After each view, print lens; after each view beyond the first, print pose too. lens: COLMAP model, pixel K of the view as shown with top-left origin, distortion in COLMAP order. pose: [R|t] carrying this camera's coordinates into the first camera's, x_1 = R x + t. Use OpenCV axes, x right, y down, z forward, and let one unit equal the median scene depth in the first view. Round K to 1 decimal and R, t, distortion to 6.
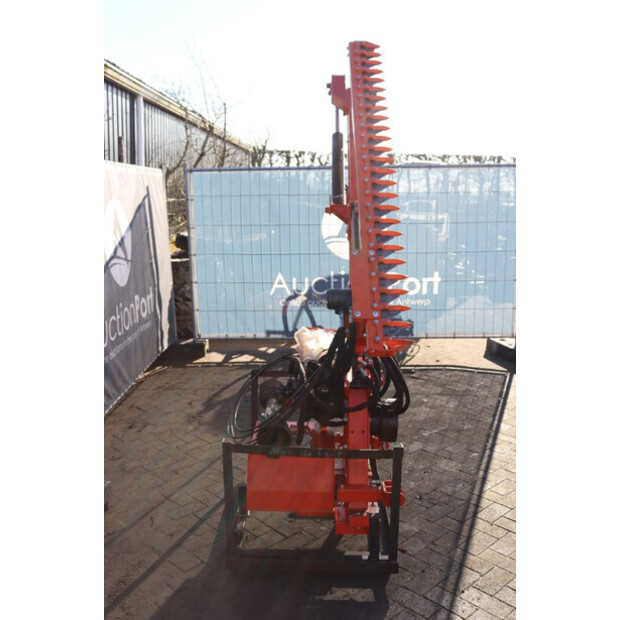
lens RADIAL K [[641.4, 0, 313.6], [0, 641.4, 305.6], [0, 0, 1]] dist [-0.076625, 0.000000]
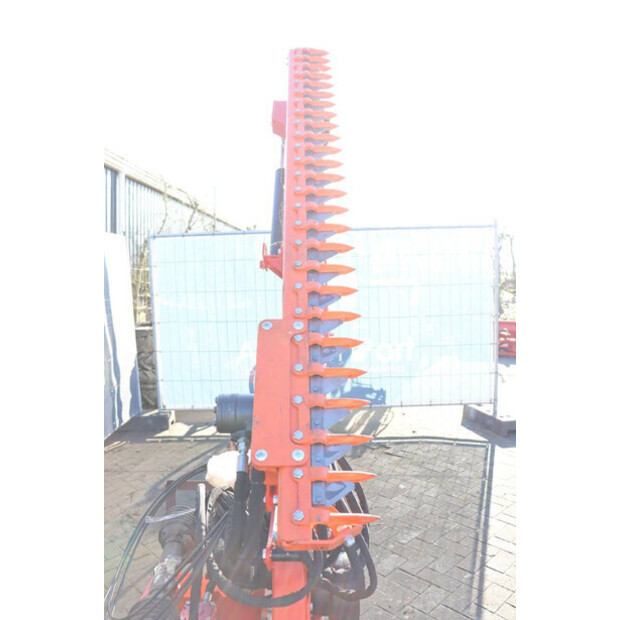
lens RADIAL K [[522.4, 0, 307.0], [0, 522.4, 311.3], [0, 0, 1]] dist [-0.124194, -0.008215]
pose [[0.999871, -0.015986, 0.001755, 0.039852], [0.016080, 0.995621, -0.092088, -0.022230], [-0.000275, 0.092104, 0.995749, 0.230527]]
